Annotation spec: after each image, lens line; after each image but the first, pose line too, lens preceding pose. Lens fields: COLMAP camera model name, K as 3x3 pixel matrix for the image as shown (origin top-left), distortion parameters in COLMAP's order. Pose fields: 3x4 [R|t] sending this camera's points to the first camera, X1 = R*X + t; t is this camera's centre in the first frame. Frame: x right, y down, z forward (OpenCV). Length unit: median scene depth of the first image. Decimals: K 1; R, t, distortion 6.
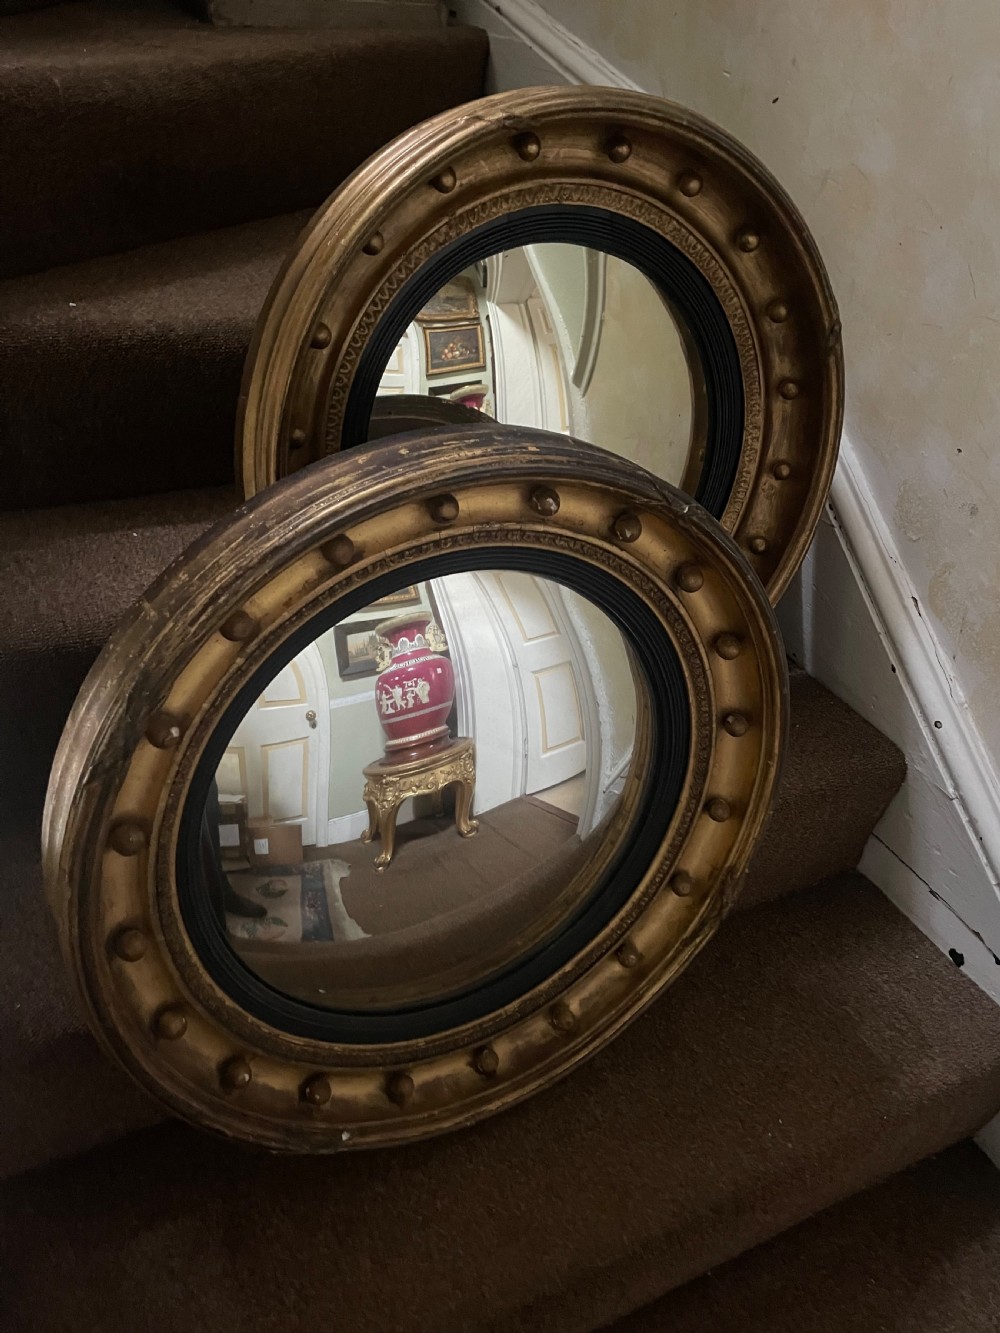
lens RADIAL K [[1126.4, 0, 530.1], [0, 1126.4, 668.7], [0, 0, 1]] dist [0.052481, -0.045545]
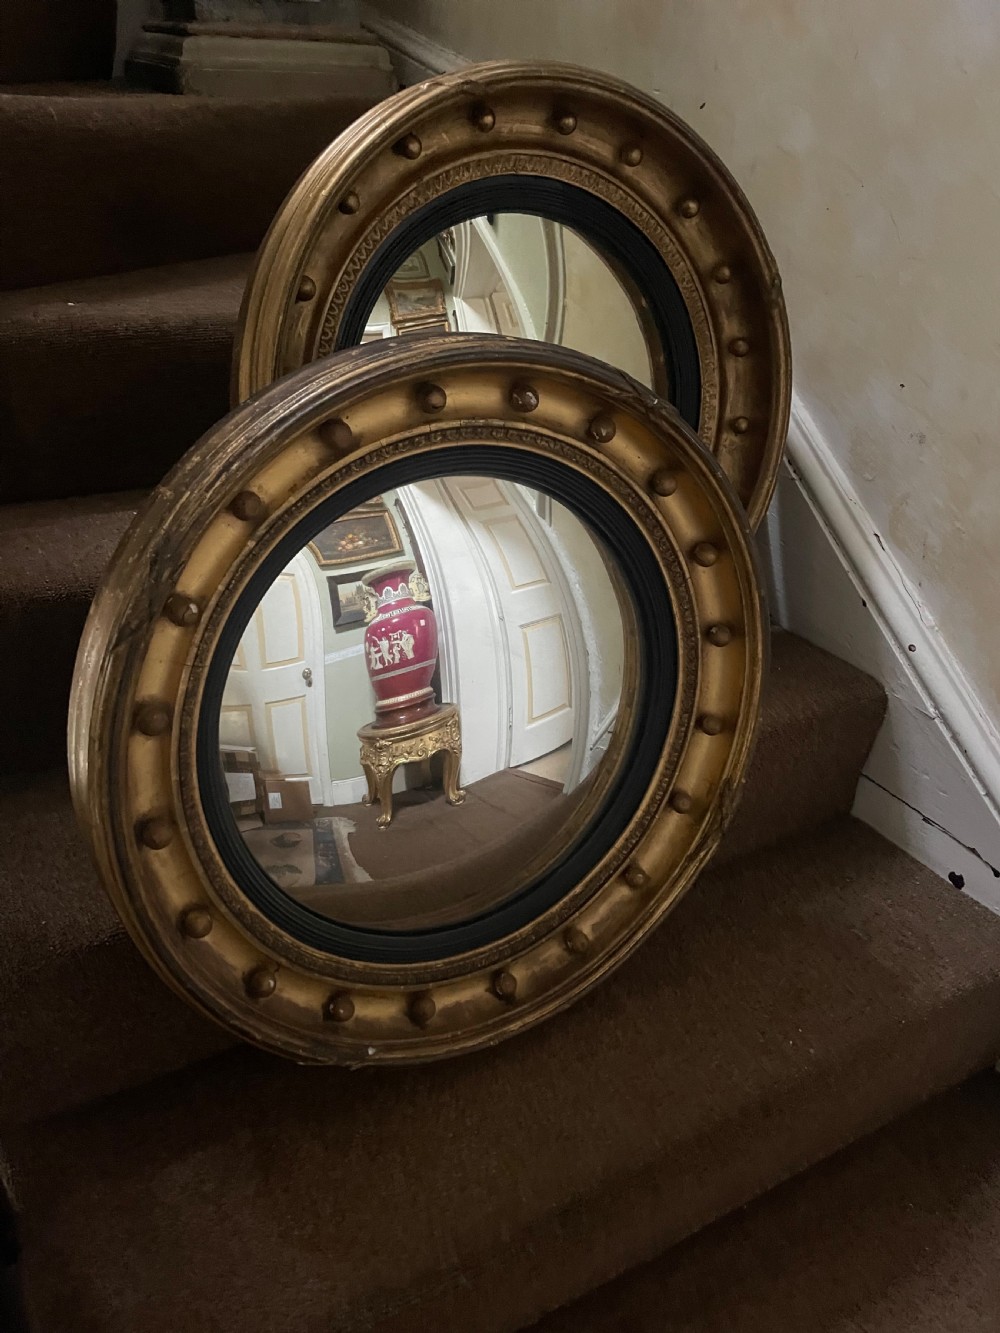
lens RADIAL K [[1126.4, 0, 517.8], [0, 1126.4, 676.8], [0, 0, 1]] dist [0.052481, -0.045545]
pose [[0.997290, -0.071477, 0.017453, -0.025598], [0.073039, 0.990381, -0.117518, 0.198105], [-0.008885, 0.118474, 0.992917, -0.033920]]
